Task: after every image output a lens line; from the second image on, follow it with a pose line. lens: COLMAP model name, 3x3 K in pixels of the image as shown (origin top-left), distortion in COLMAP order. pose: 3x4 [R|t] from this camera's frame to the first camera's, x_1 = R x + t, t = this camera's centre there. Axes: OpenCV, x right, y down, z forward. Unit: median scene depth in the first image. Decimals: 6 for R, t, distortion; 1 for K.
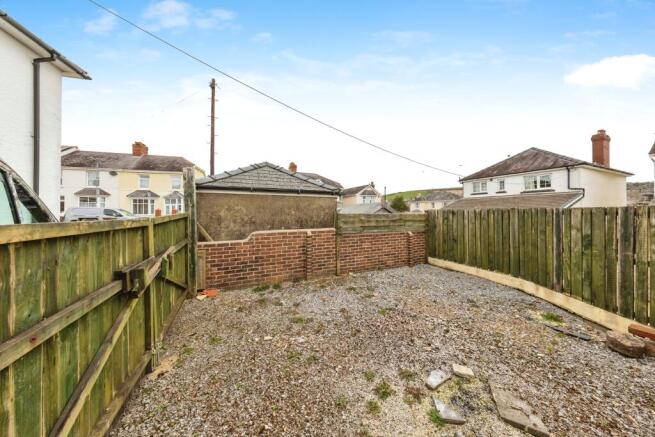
lens RADIAL K [[201.5, 0, 329.2], [0, 201.5, 212.5], [0, 0, 1]] dist [-0.000094, -0.000033]
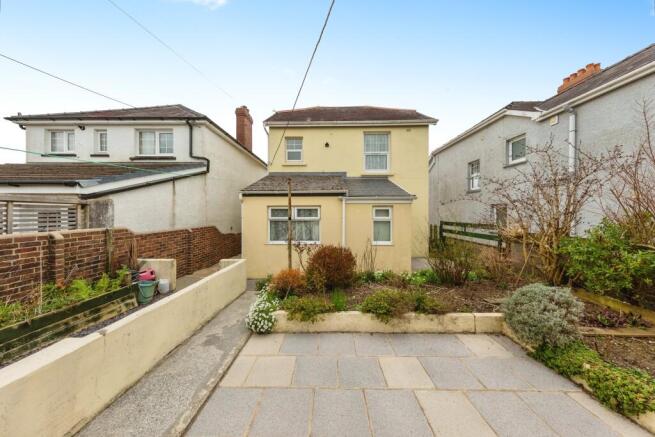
lens RADIAL K [[201.5, 0, 327.8], [0, 201.5, 214.8], [0, 0, 1]] dist [-0.000094, -0.000033]
pose [[0.419360, -0.006491, 0.907797, 0.707882], [0.006300, 0.999971, 0.004239, 0.054165], [-0.907798, 0.003941, 0.419389, 0.314136]]
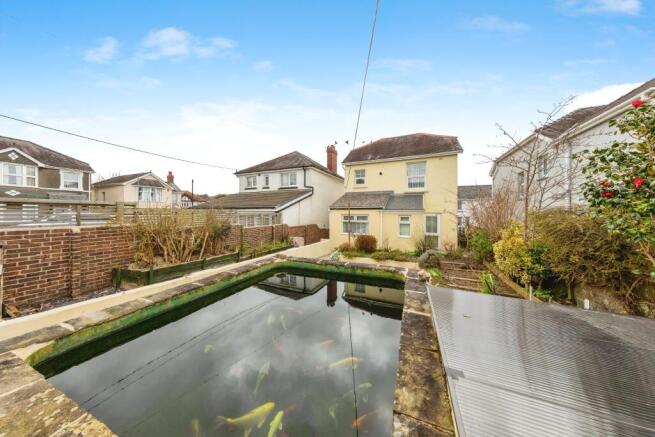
lens RADIAL K [[201.5, 0, 327.1], [0, 201.5, 215.4], [0, 0, 1]] dist [-0.000094, -0.000033]
pose [[0.754722, -0.002488, 0.656040, 0.468043], [-0.000593, 0.999990, 0.004474, 0.037035], [-0.656045, -0.003766, 0.754713, 0.040140]]
